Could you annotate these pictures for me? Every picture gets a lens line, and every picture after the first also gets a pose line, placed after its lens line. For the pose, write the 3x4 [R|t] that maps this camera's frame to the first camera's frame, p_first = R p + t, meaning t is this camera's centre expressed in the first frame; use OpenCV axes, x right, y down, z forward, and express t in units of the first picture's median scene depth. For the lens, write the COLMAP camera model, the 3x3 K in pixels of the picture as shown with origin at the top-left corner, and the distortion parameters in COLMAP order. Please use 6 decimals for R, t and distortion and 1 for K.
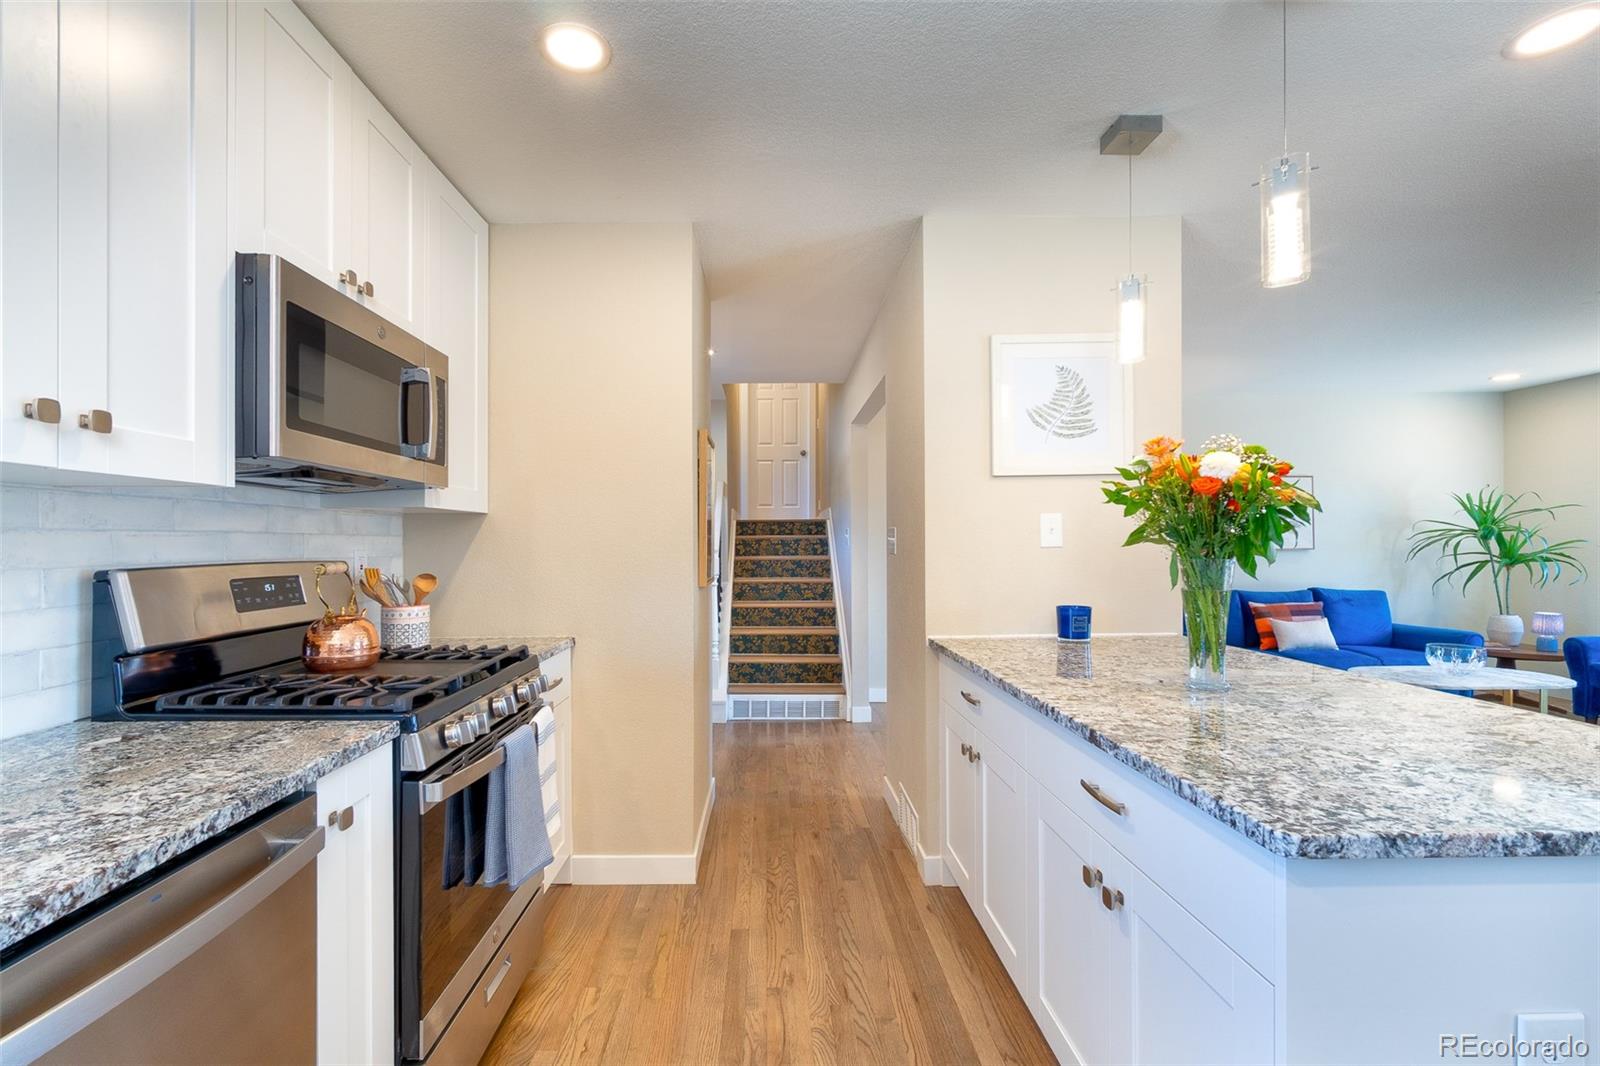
lens RADIAL K [[698.2, 0, 767.4], [0, 698.2, 554.6], [0, 0, 1]] dist [-0.006424, 0.001810]
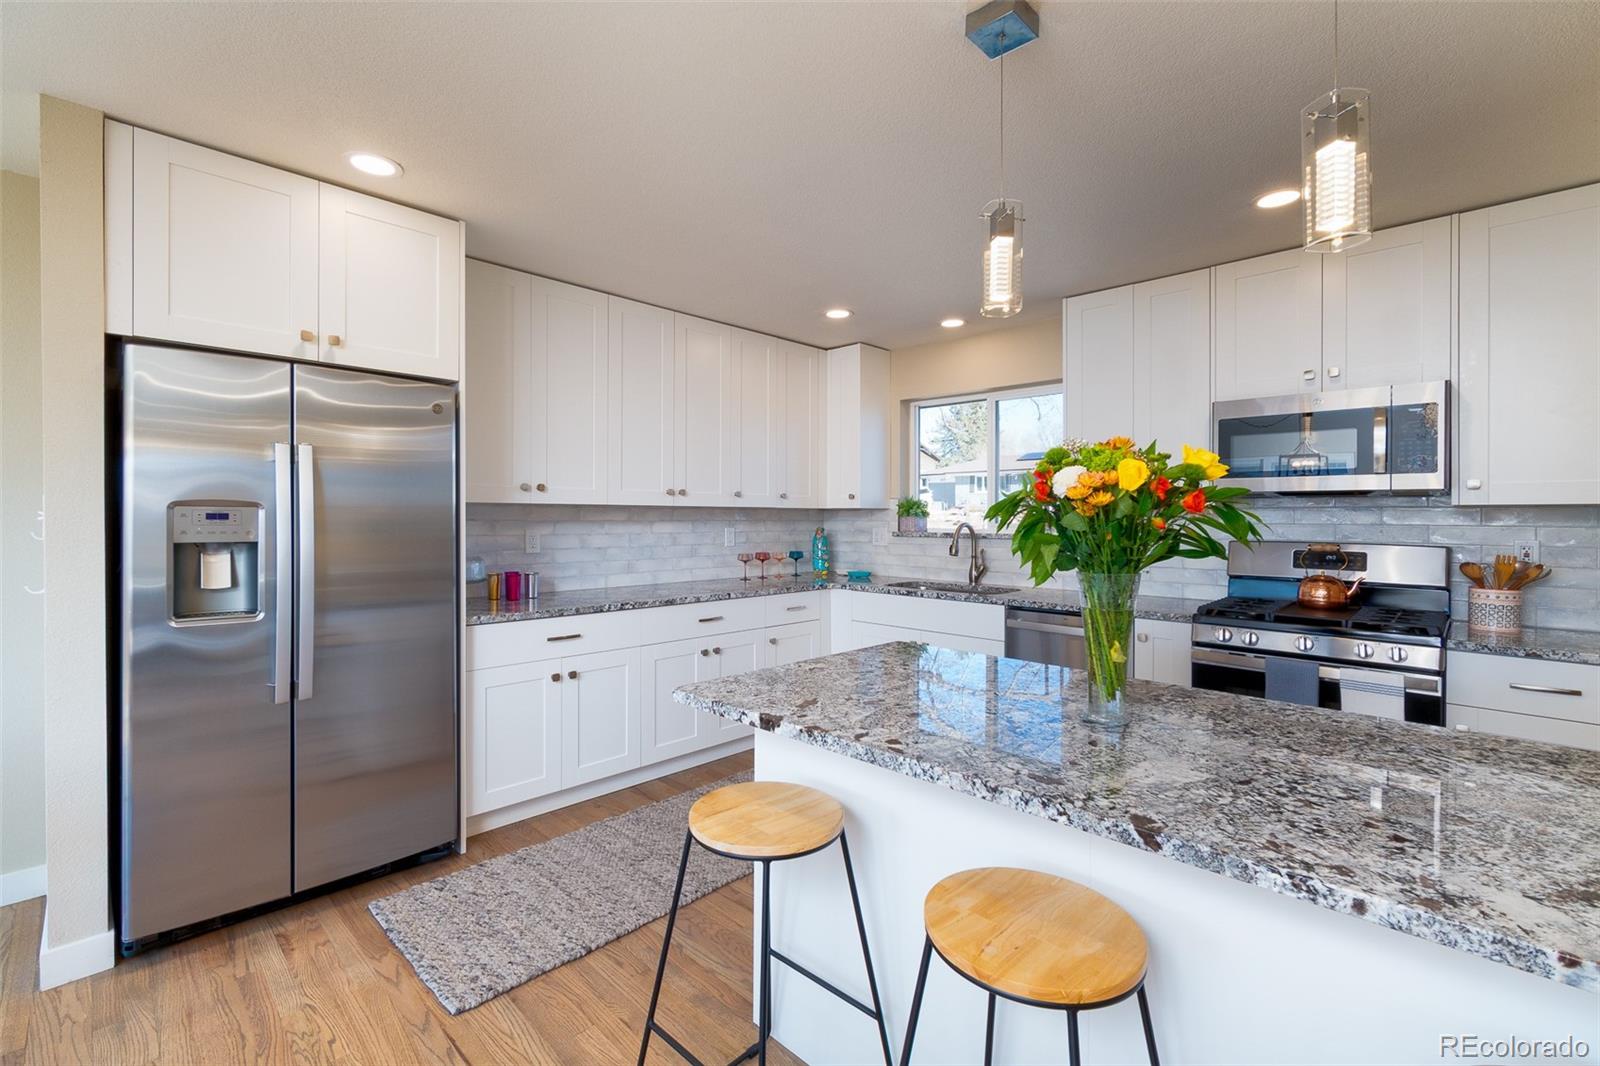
lens RADIAL K [[698.2, 0, 790.1], [0, 698.2, 526.7], [0, 0, 1]] dist [-0.006424, 0.001810]
pose [[-0.700809, 0.015424, -0.713182, 0.982317], [-0.011104, 0.999409, 0.032527, -0.047140], [0.713262, 0.030714, -0.700224, 0.850773]]
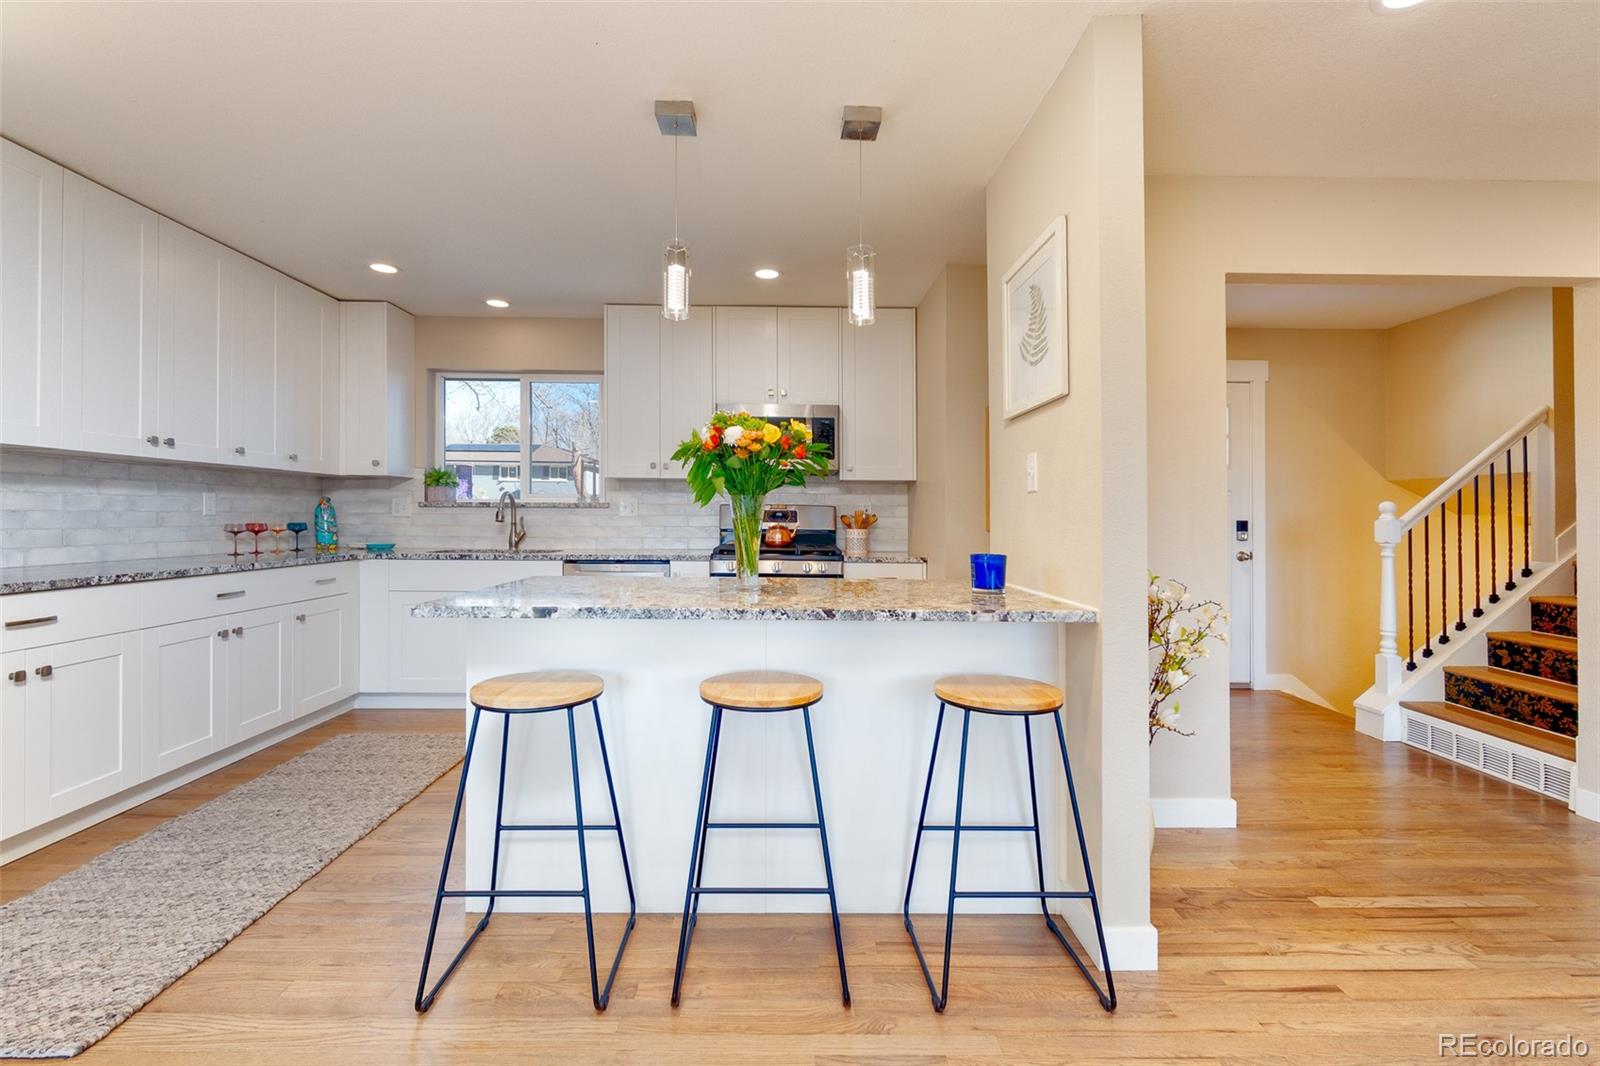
lens RADIAL K [[698.2, 0, 794.4], [0, 698.2, 517.5], [0, 0, 1]] dist [-0.006424, 0.001810]
pose [[0.020744, 0.010472, -0.999730, 1.293212], [-0.024813, 0.999643, 0.009956, 0.021613], [0.999477, 0.024600, 0.020997, 0.684536]]
